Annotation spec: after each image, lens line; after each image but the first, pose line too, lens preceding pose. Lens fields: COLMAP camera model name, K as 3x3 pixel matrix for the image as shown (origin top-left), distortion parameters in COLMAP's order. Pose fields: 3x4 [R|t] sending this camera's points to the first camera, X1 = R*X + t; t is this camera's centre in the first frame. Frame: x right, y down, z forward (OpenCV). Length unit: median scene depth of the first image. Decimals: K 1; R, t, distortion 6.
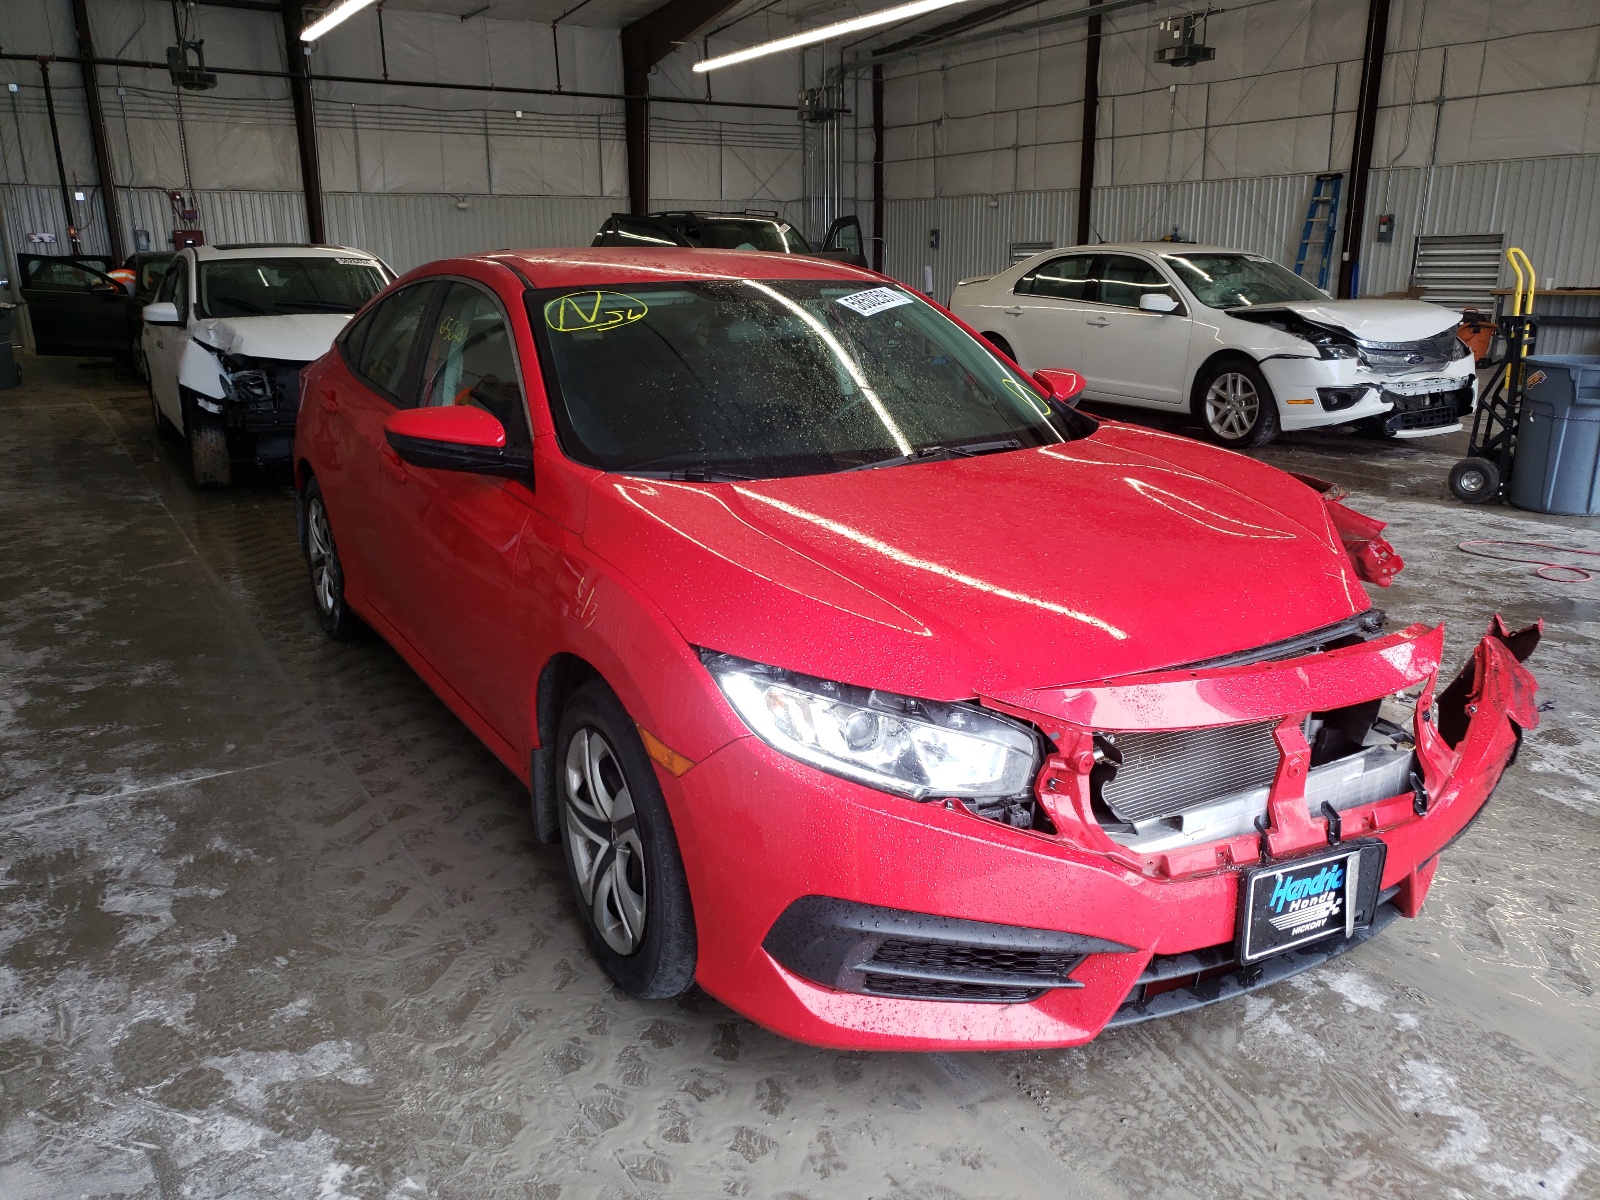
lens RADIAL K [[1232.1, 0, 798.0], [0, 1232.1, 608.6], [0, 0, 1]] dist [0.003805, -0.005466]
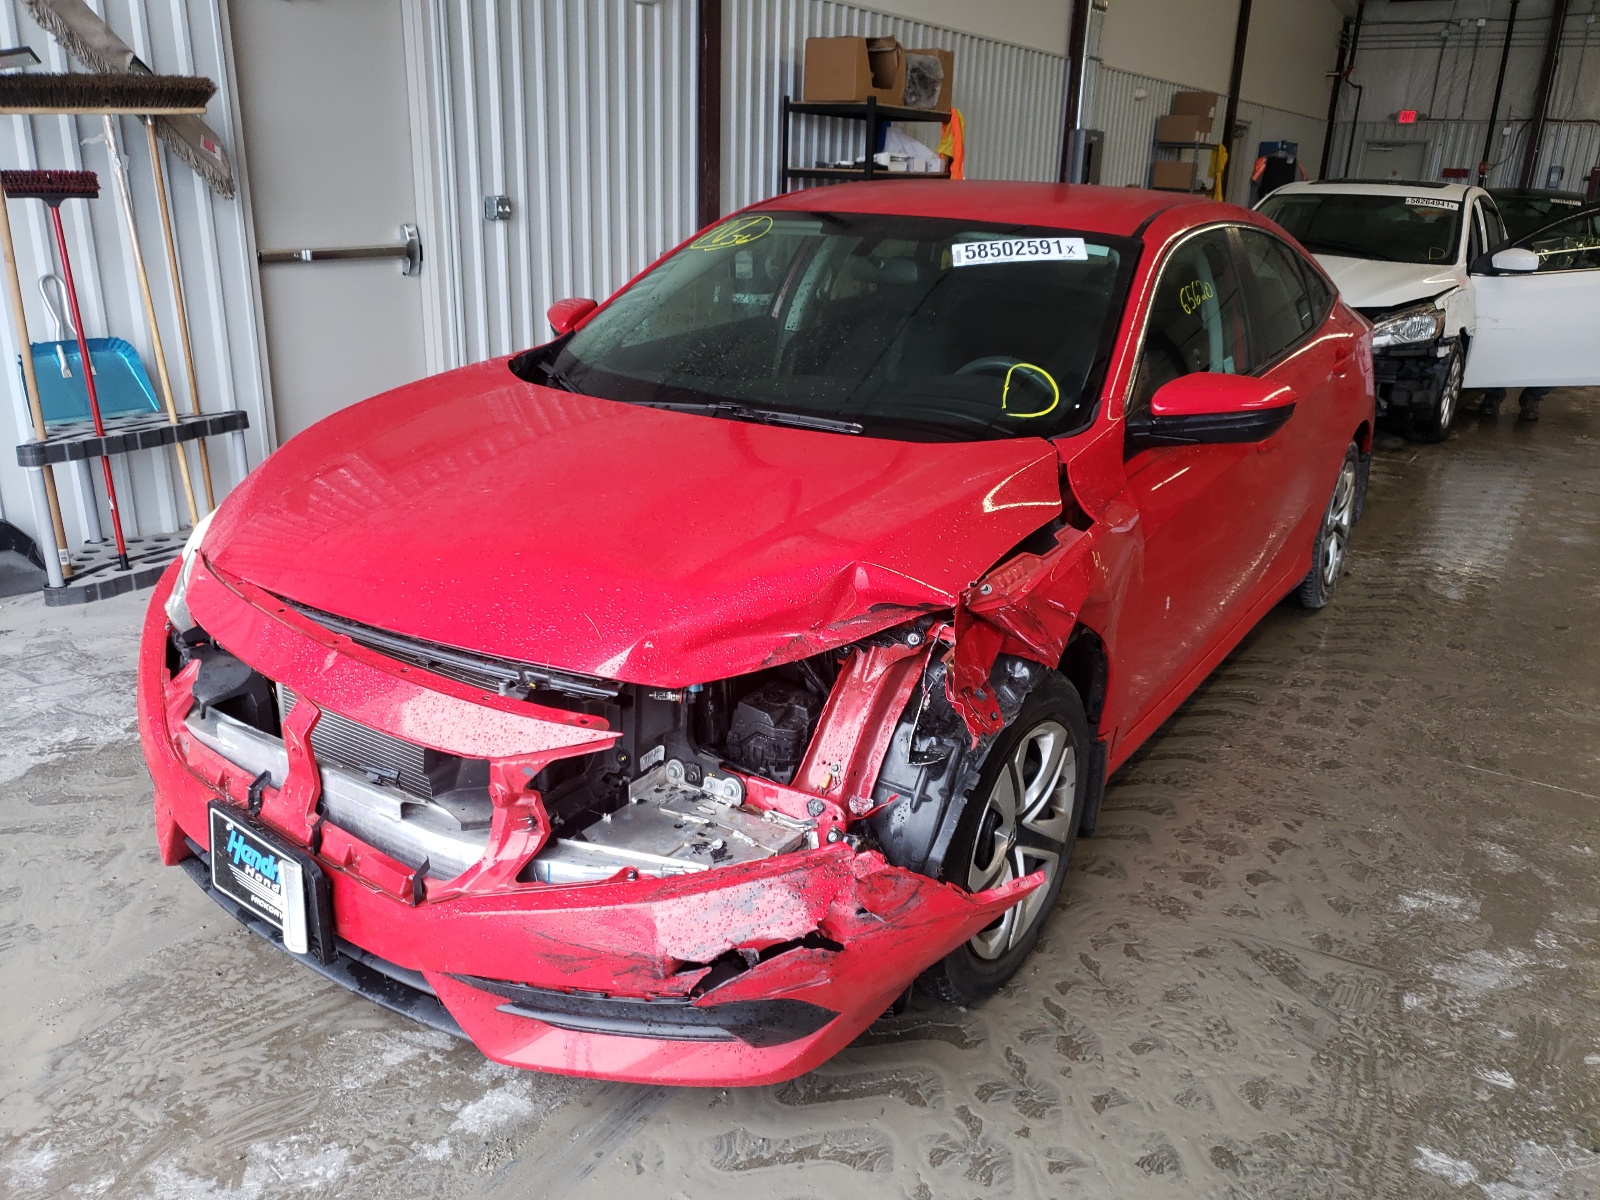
lens RADIAL K [[1232.1, 0, 797.5], [0, 1232.1, 591.5], [0, 0, 1]] dist [0.003805, -0.005466]
pose [[0.455542, 0.311733, -0.833849, 1.162788], [-0.282486, 0.938893, 0.196678, -0.239389], [0.844205, 0.145956, 0.515766, 0.725369]]
